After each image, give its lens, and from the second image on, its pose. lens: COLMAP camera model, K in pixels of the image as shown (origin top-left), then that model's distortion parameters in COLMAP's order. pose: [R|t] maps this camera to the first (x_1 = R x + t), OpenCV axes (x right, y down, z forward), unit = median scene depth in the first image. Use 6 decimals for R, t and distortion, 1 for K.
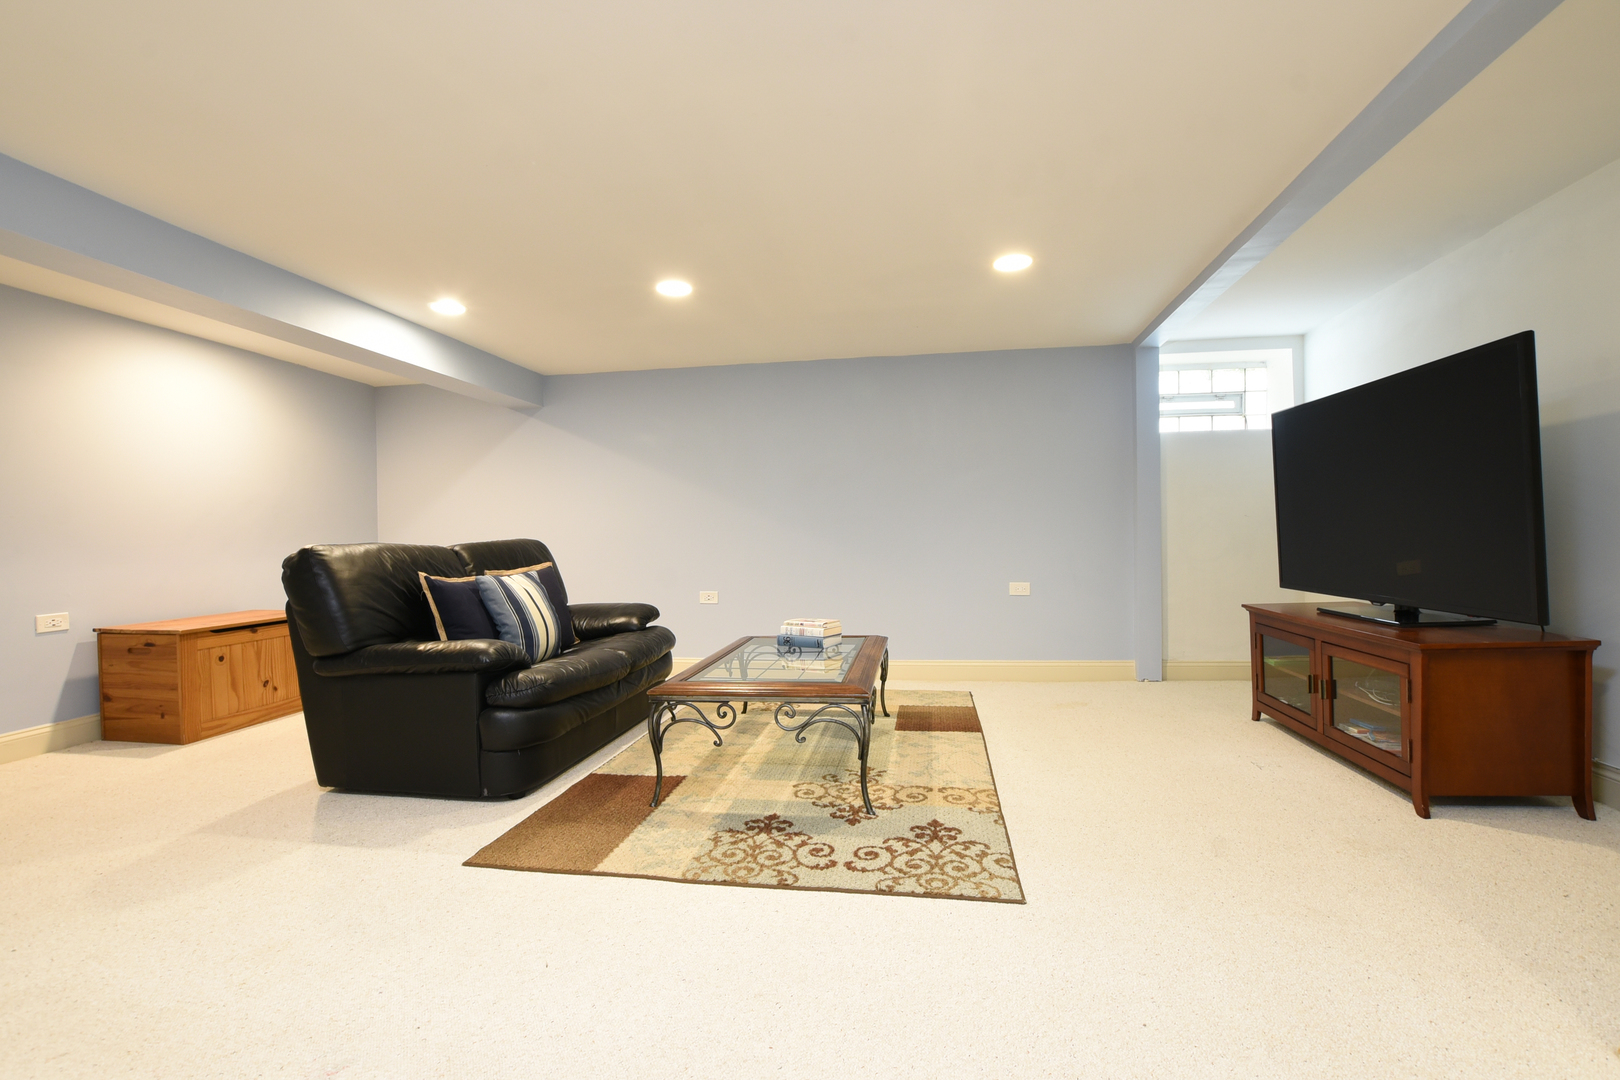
lens RADIAL K [[727.2, 0, 813.9], [0, 727.2, 547.0], [0, 0, 1]] dist [-0.026930, 0.000726]
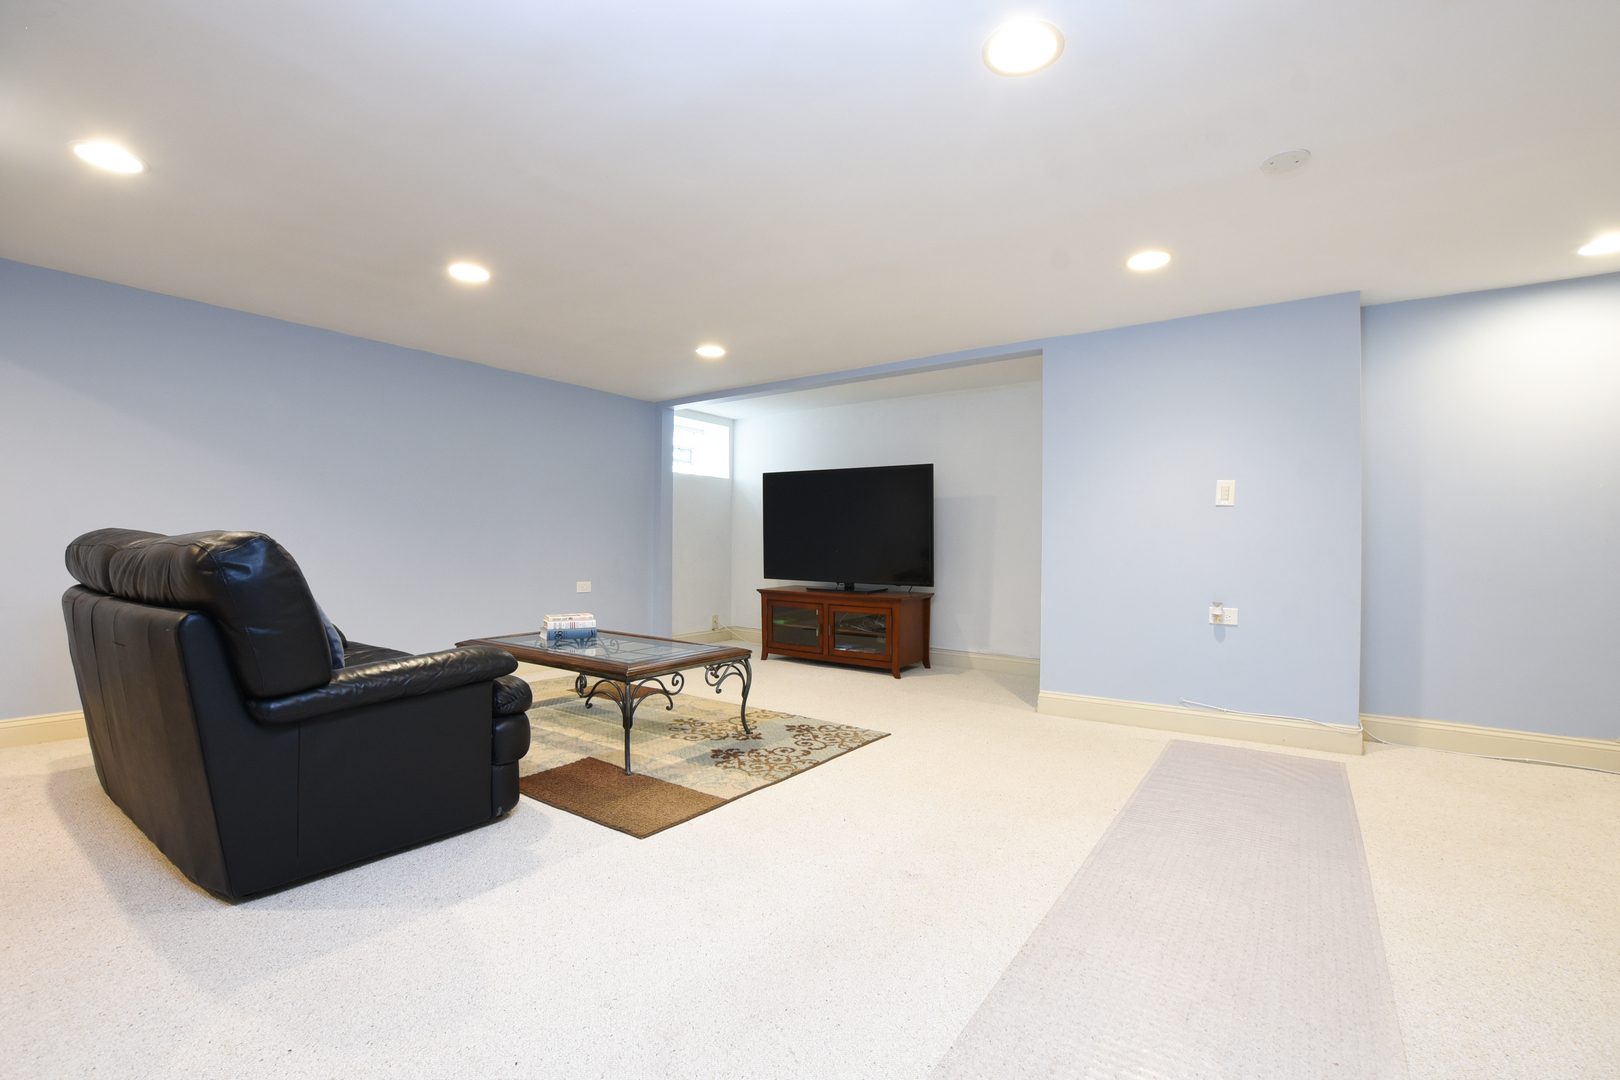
lens RADIAL K [[727.2, 0, 813.9], [0, 727.2, 547.0], [0, 0, 1]] dist [-0.026930, 0.000726]
pose [[0.432242, 0.018365, 0.901570, -1.178603], [-0.003910, 0.999821, -0.018491, 0.022269], [-0.901749, 0.004467, 0.432237, 0.260019]]
